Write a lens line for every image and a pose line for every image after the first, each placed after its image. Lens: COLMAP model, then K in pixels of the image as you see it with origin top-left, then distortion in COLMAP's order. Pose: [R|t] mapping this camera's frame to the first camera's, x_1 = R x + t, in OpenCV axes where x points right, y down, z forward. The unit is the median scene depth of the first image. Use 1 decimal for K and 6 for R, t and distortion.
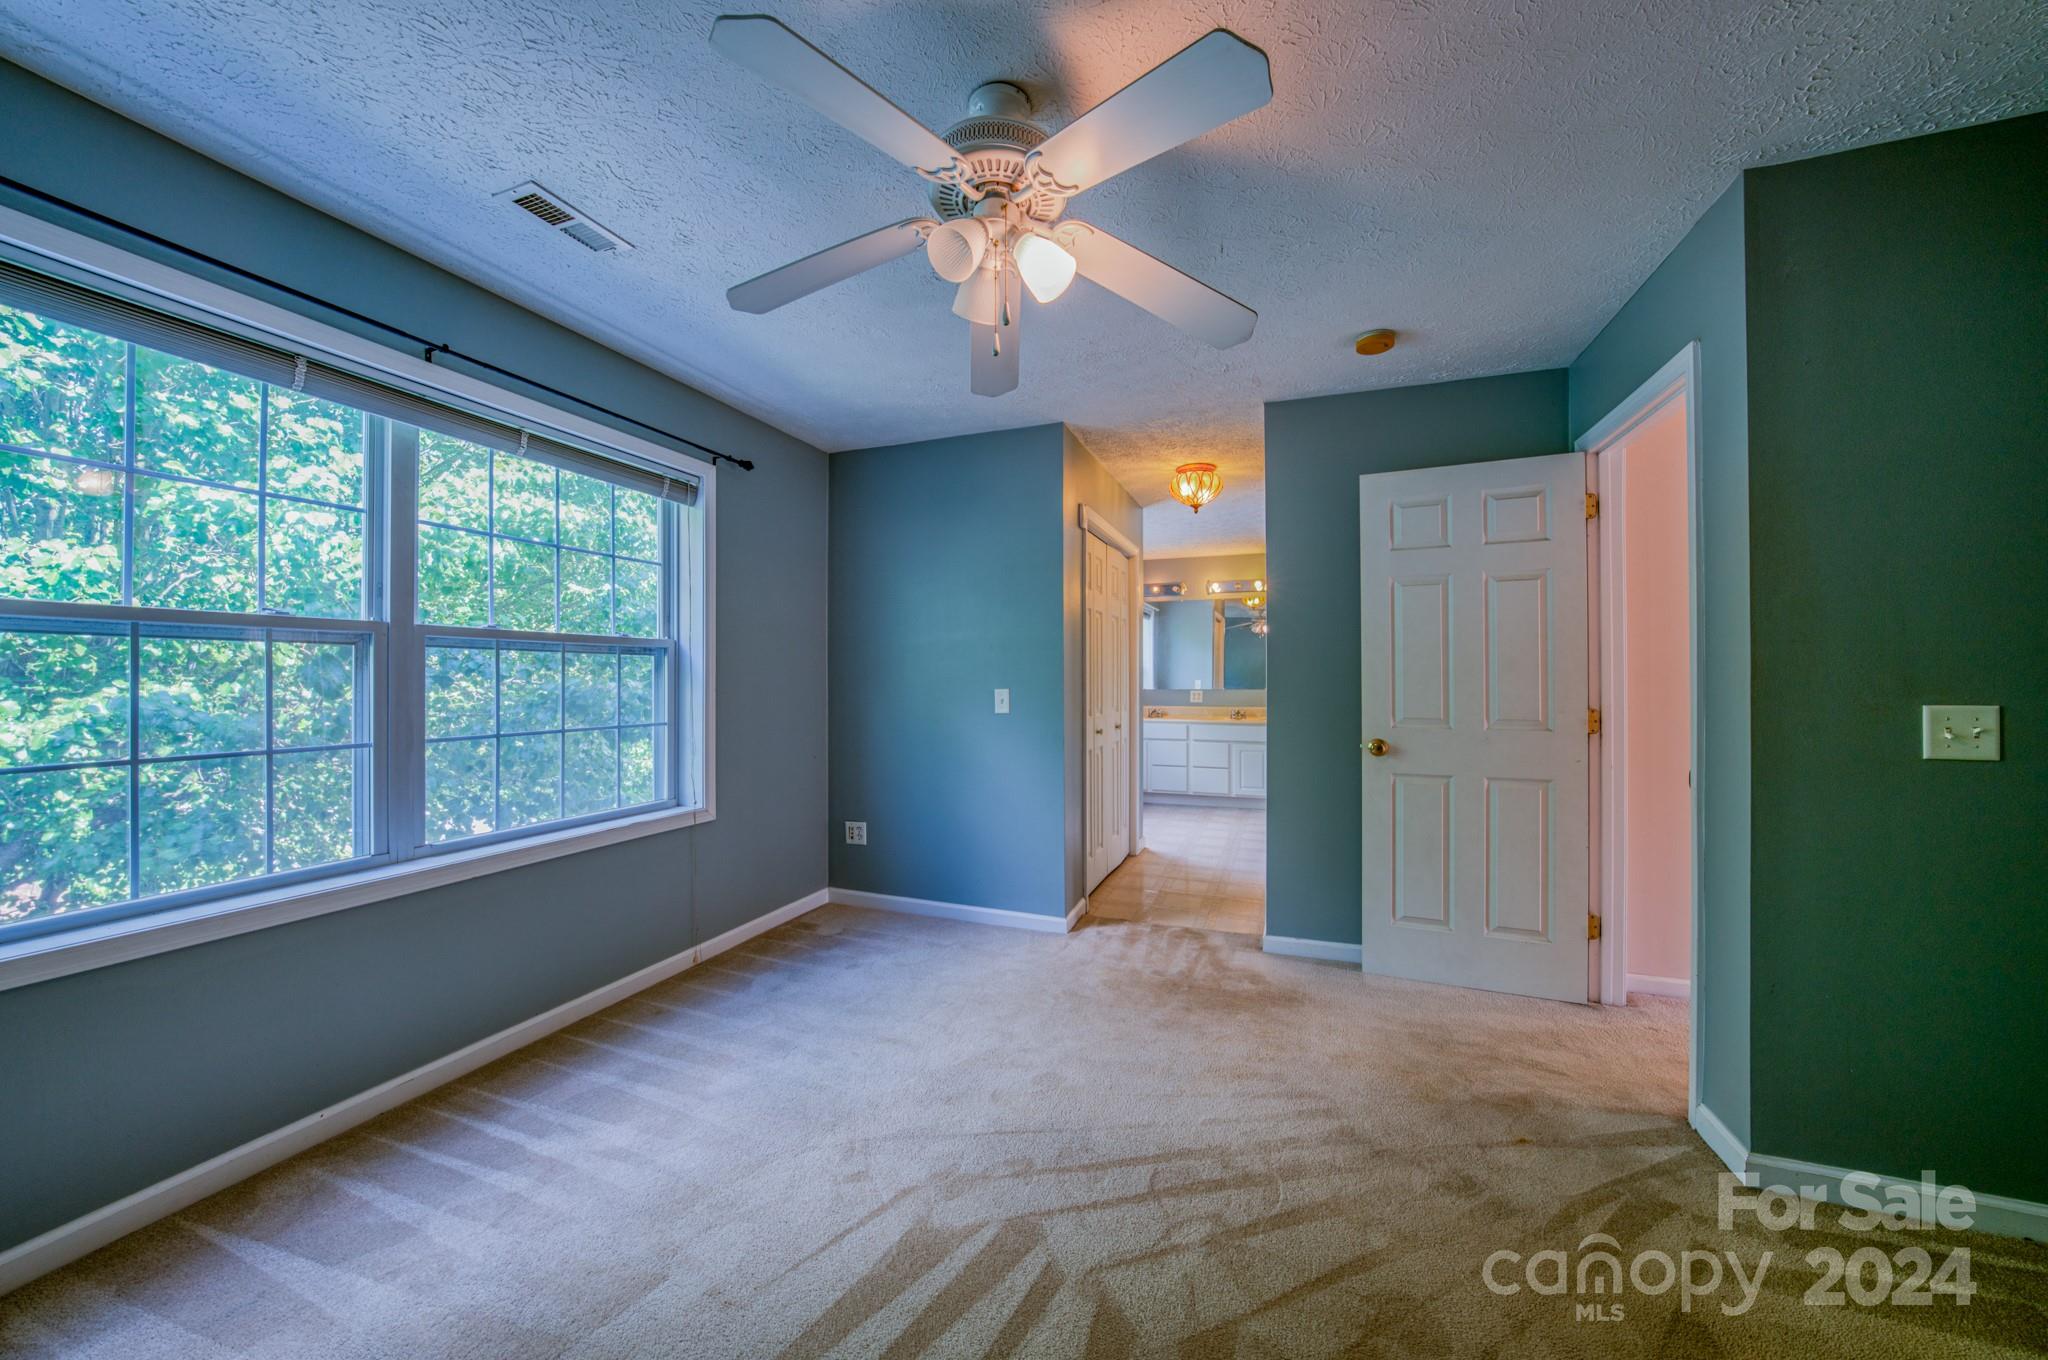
lens RADIAL K [[735.8, 0, 1024.0], [0, 735.8, 680.0], [0, 0, 1]] dist [-0.010008, 0.000545]
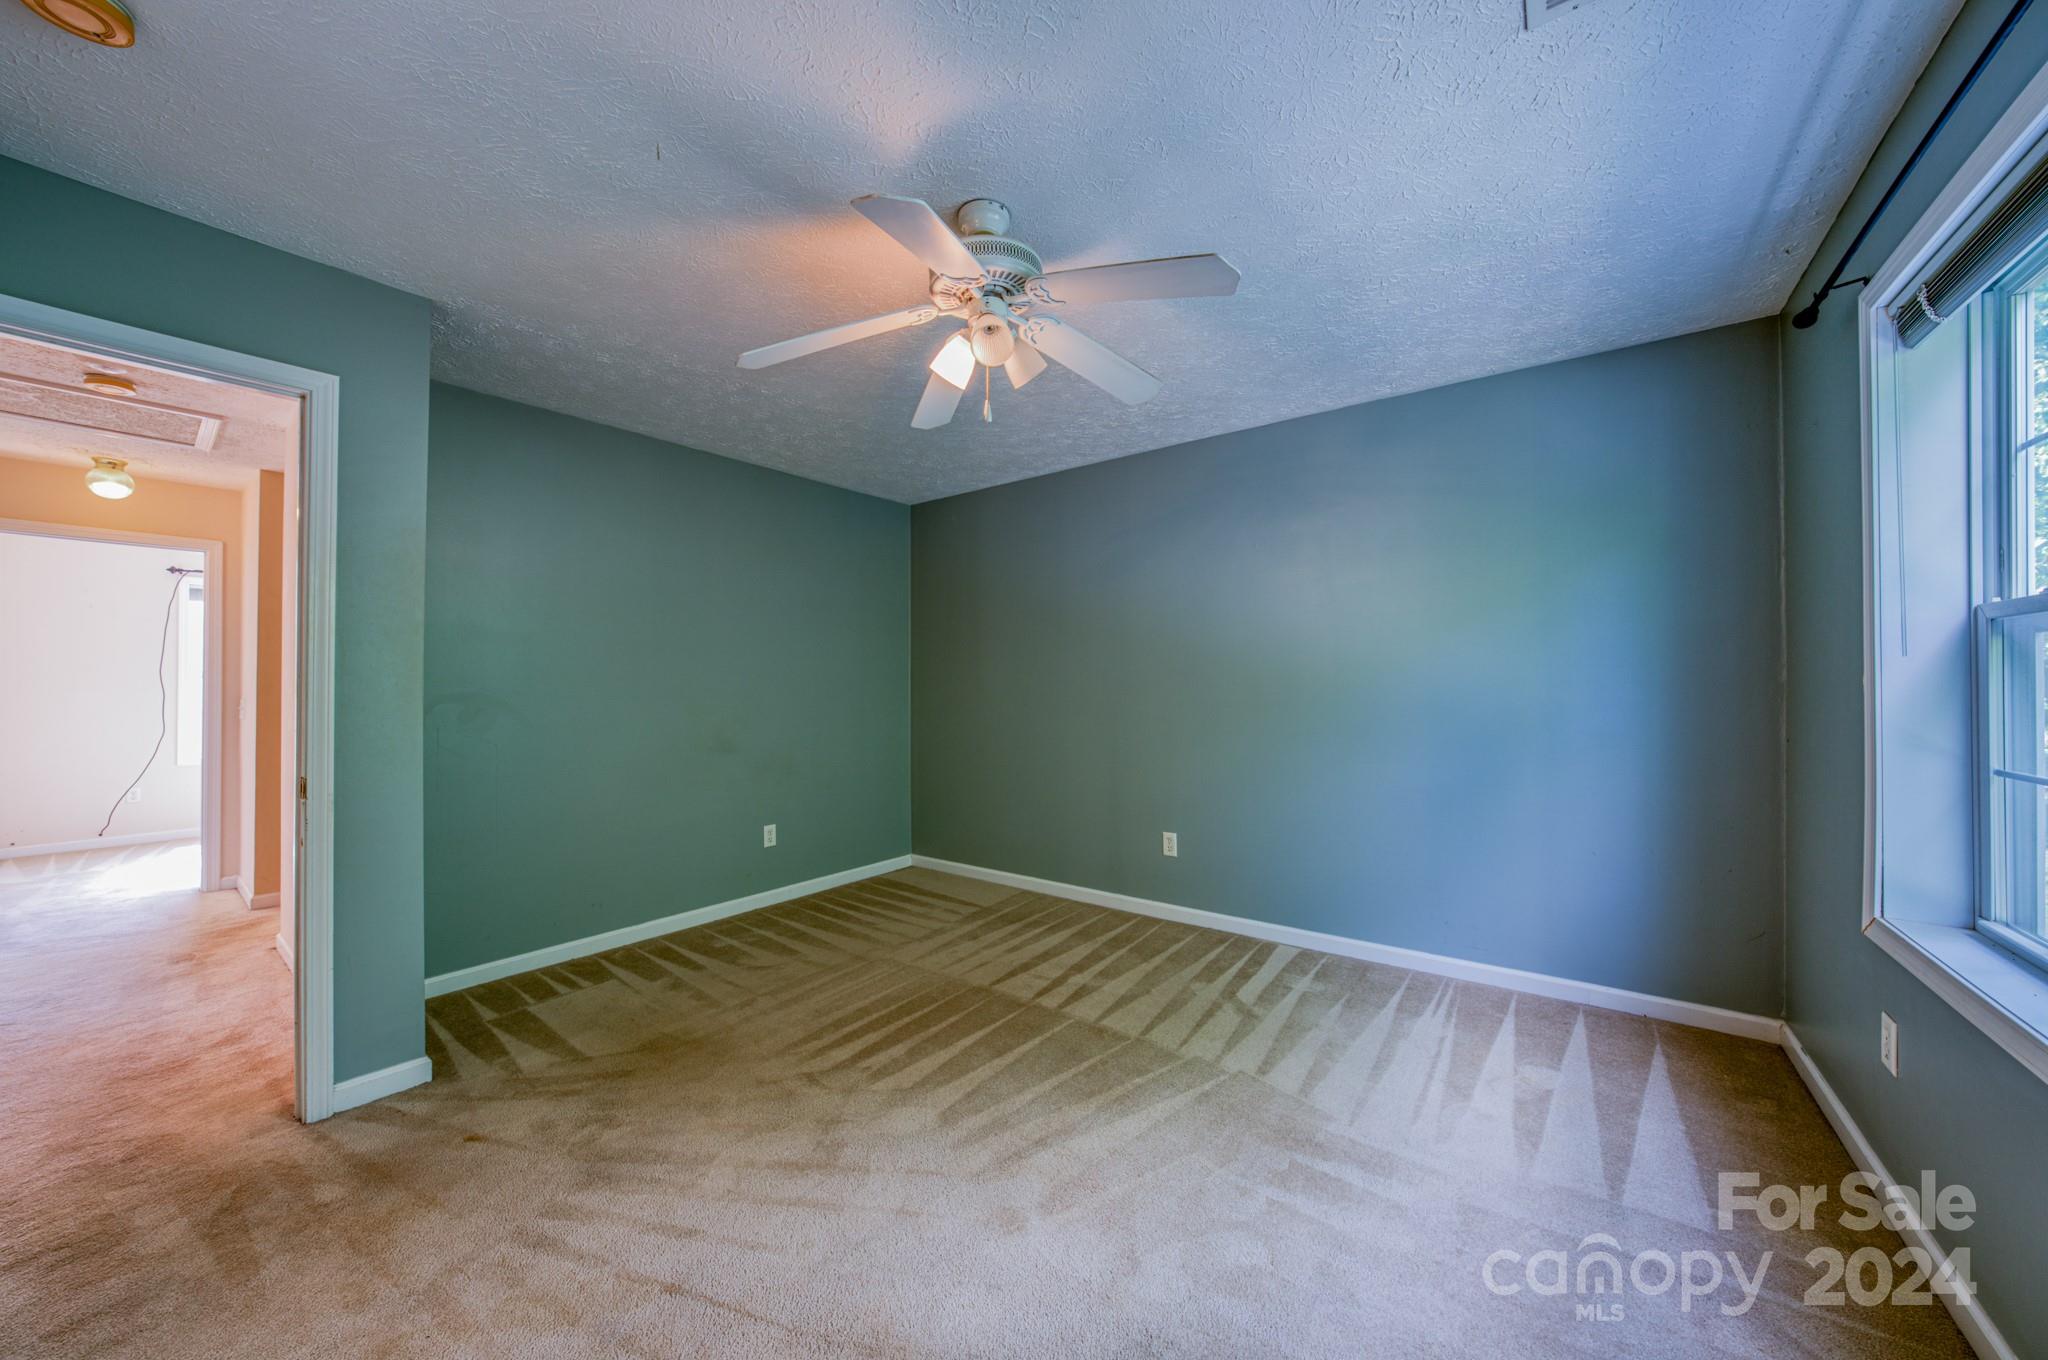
lens RADIAL K [[716.2, 0, 1025.8], [0, 716.2, 675.4], [0, 0, 1]] dist [-0.010206, 0.000199]
pose [[-0.959685, 0.010506, 0.280881, -0.220402], [0.007804, 0.999912, -0.010735, -0.003674], [-0.280970, -0.008110, -0.959682, 1.093243]]
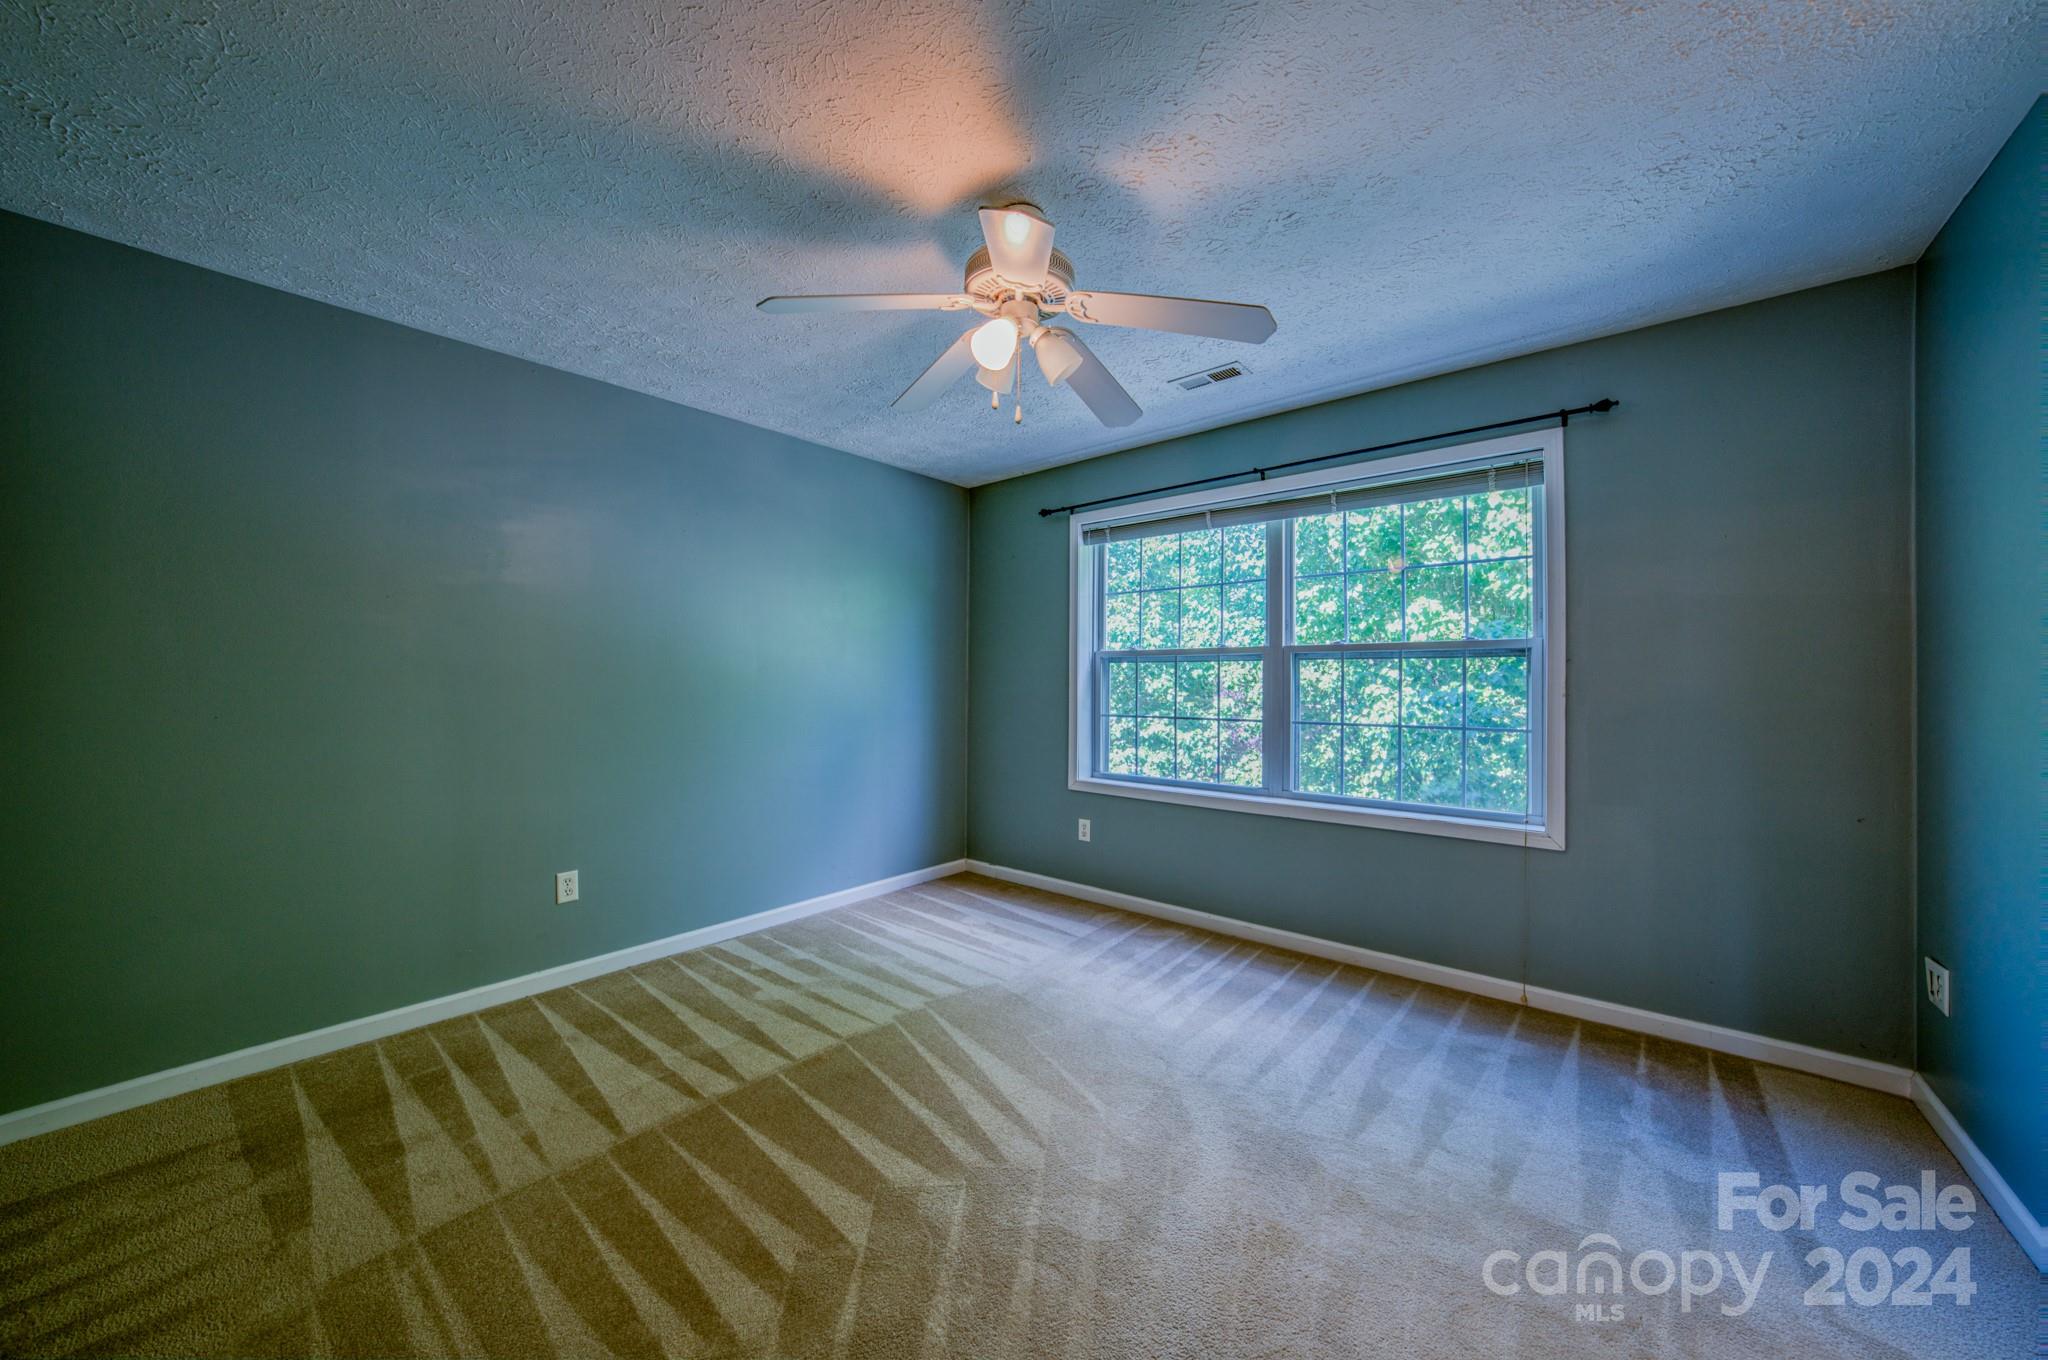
lens RADIAL K [[716.2, 0, 1025.8], [0, 716.2, 675.4], [0, 0, 1]] dist [-0.010206, 0.000199]
pose [[-0.330971, -0.005734, -0.943624, 0.575671], [-0.004042, 0.999981, -0.004658, -0.003297], [0.943632, 0.002272, -0.330987, 0.729588]]
